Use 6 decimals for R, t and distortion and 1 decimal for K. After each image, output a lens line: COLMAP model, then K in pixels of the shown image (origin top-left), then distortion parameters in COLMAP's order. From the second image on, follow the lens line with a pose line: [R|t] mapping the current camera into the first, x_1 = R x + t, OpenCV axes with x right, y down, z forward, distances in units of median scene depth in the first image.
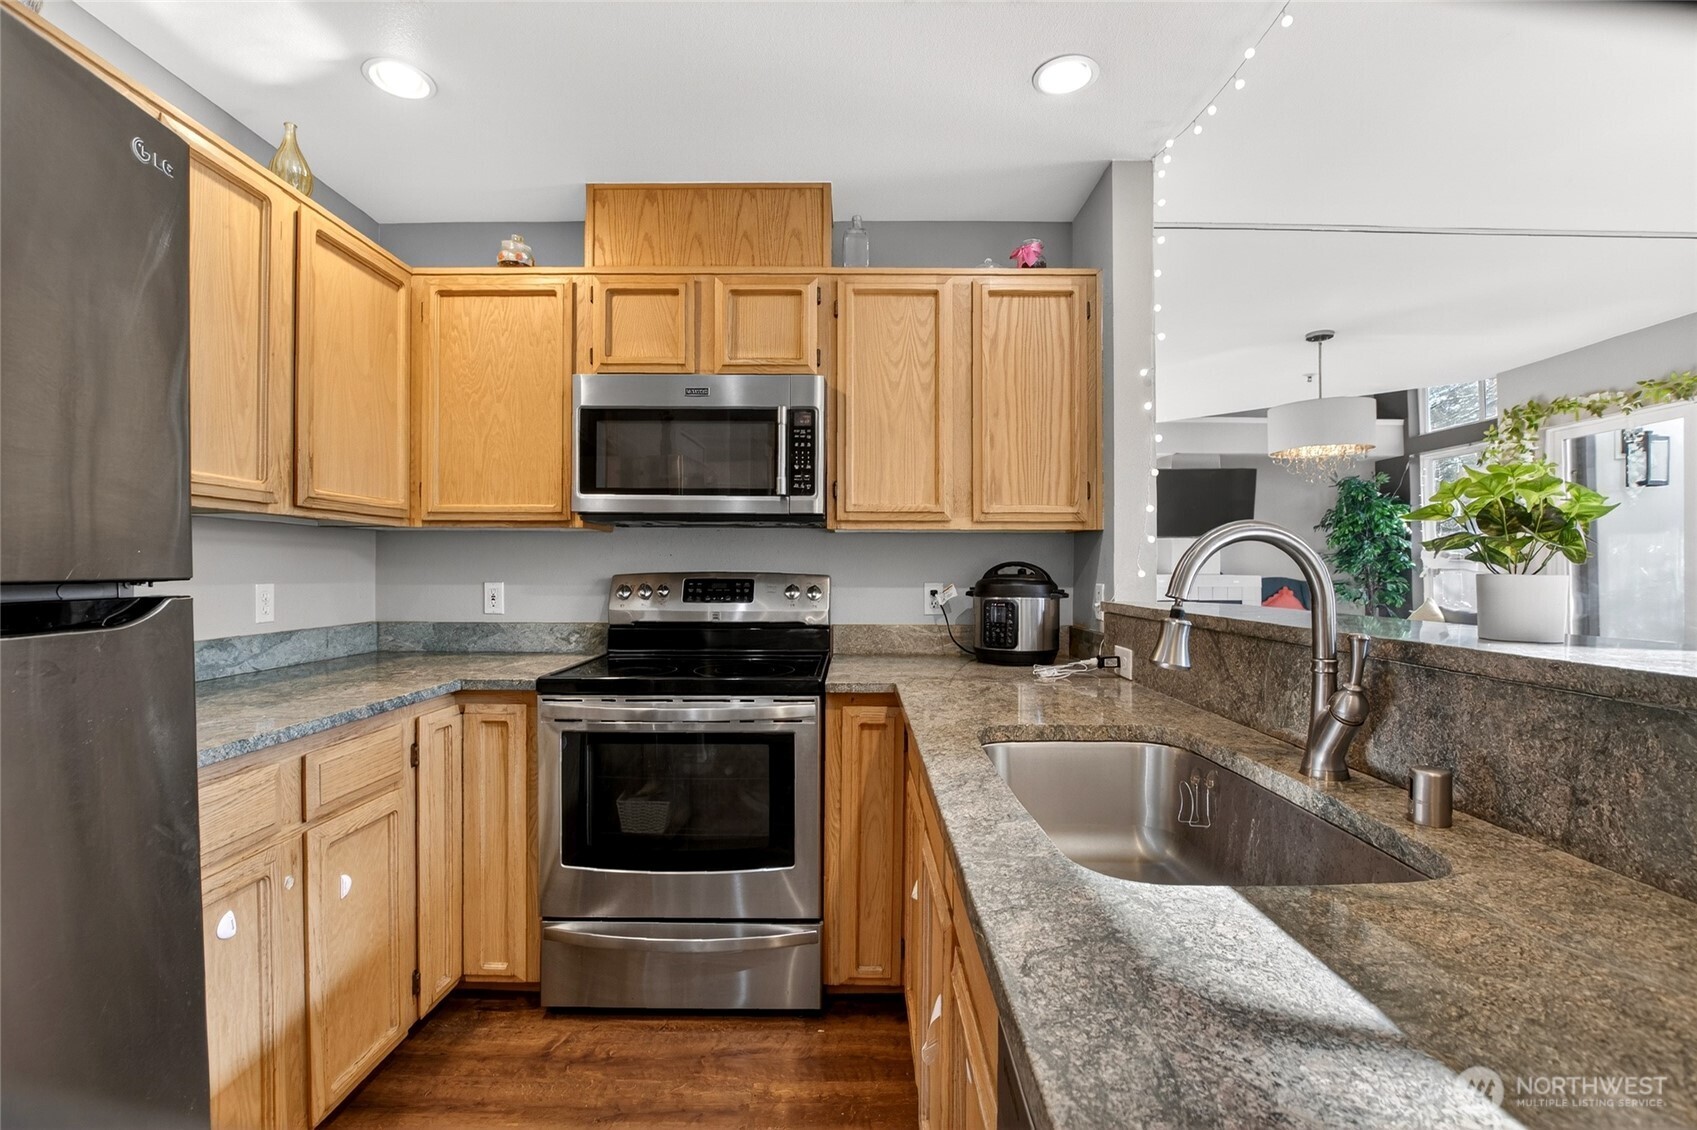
lens RADIAL K [[746.0, 0, 856.2], [0, 746.0, 572.6], [0, 0, 1]] dist [-0.031982, 0.004563]
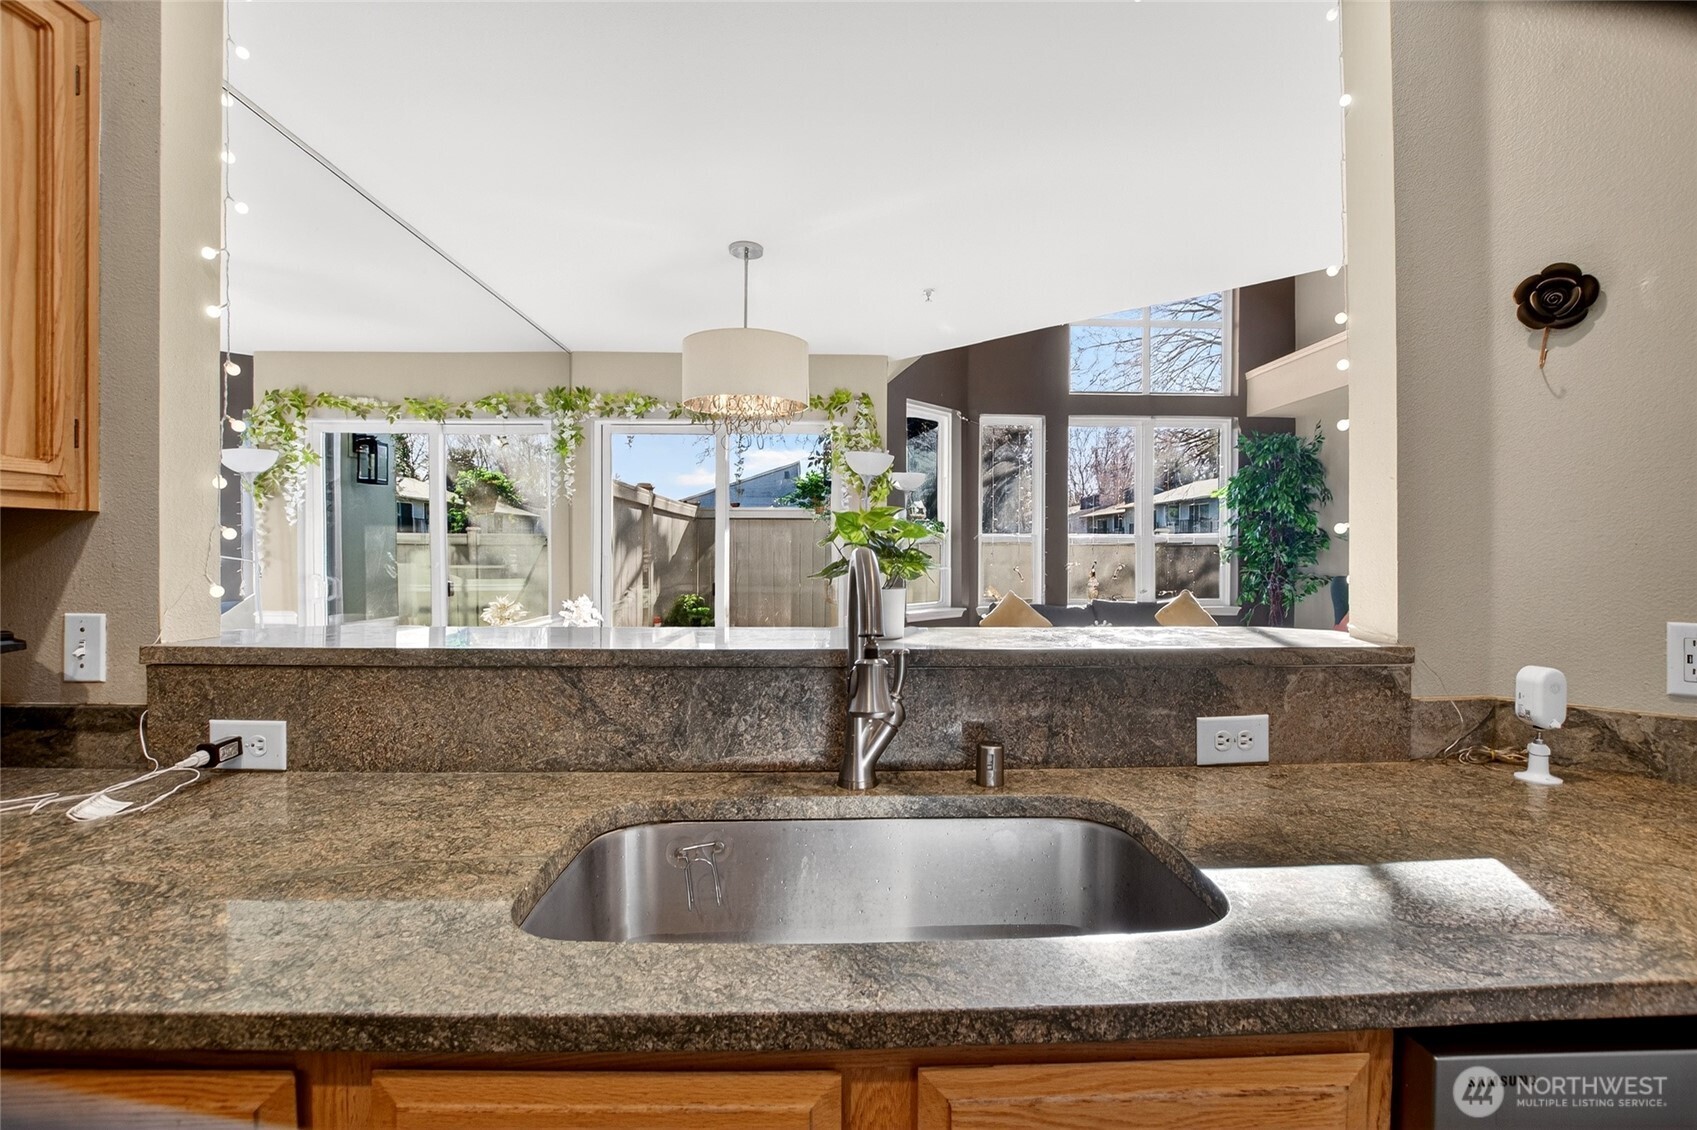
lens RADIAL K [[746.0, 0, 857.8], [0, 746.0, 550.7], [0, 0, 1]] dist [-0.031982, 0.004563]
pose [[-0.034464, -0.003230, 0.999401, -0.207126], [-0.001539, 0.999994, 0.003178, -0.031728], [-0.999405, -0.001429, -0.034469, 0.480205]]
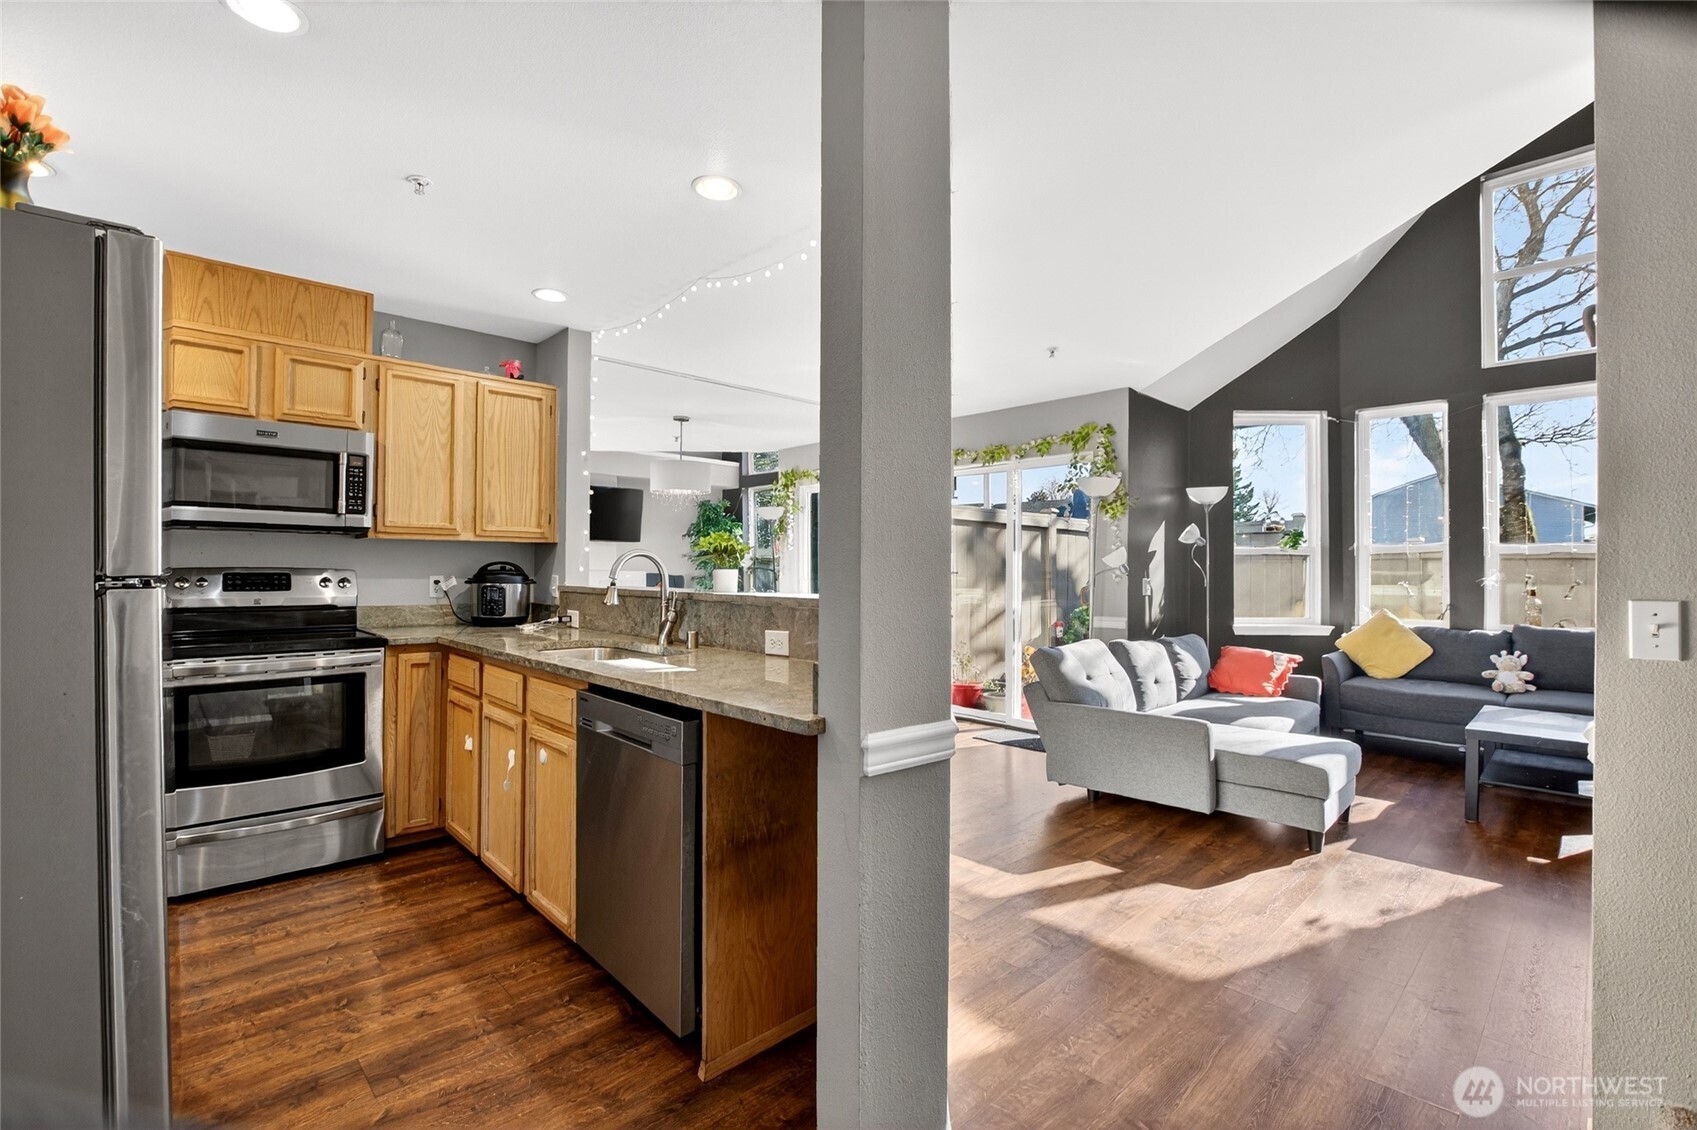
lens RADIAL K [[746.0, 0, 846.3], [0, 746.0, 562.1], [0, 0, 1]] dist [-0.031982, 0.004563]
pose [[0.722774, 0.009617, 0.691018, -0.355714], [-0.003009, 0.999937, -0.010769, 0.001455], [-0.691078, 0.005704, 0.722757, -0.661767]]
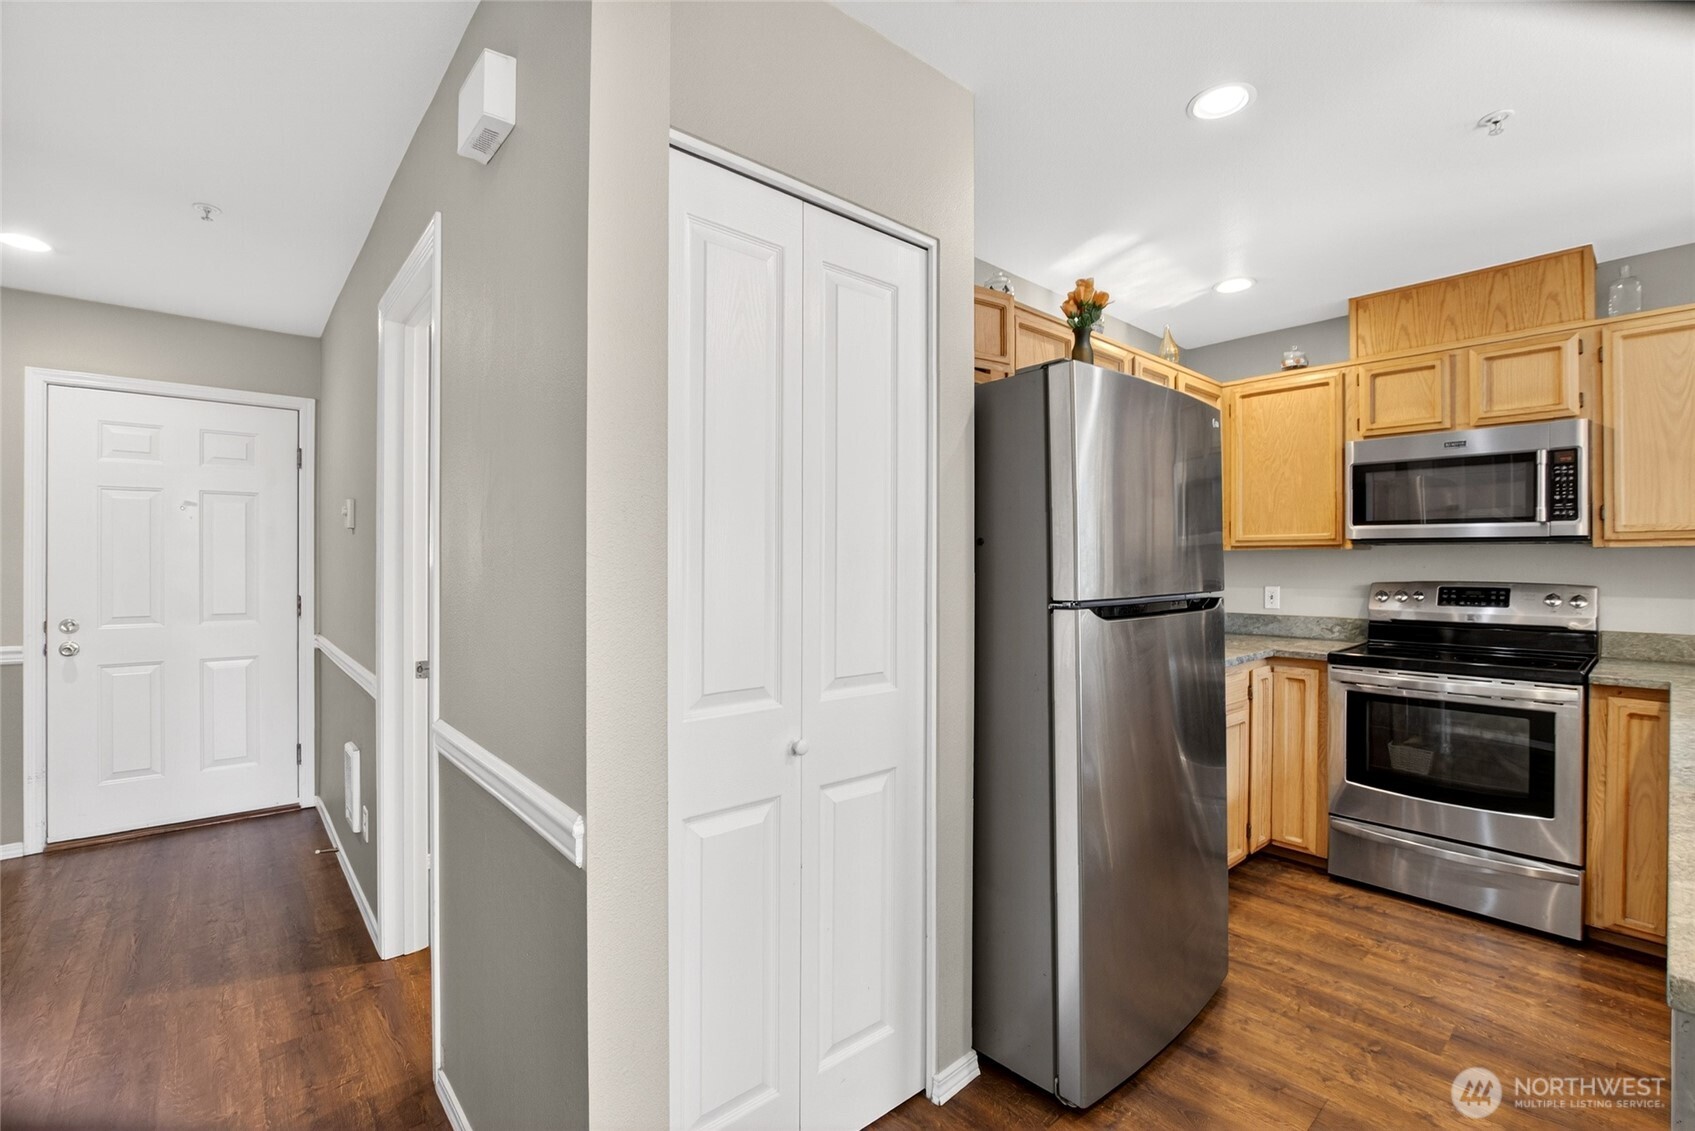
lens RADIAL K [[745.1, 0, 855.7], [0, 745.1, 561.4], [0, 0, 1]] dist [-0.031982, 0.004563]
pose [[0.661113, -0.004675, -0.750271, 0.048068], [-0.001724, 0.999968, -0.007750, -0.025764], [0.750284, 0.006417, 0.661085, -0.605636]]
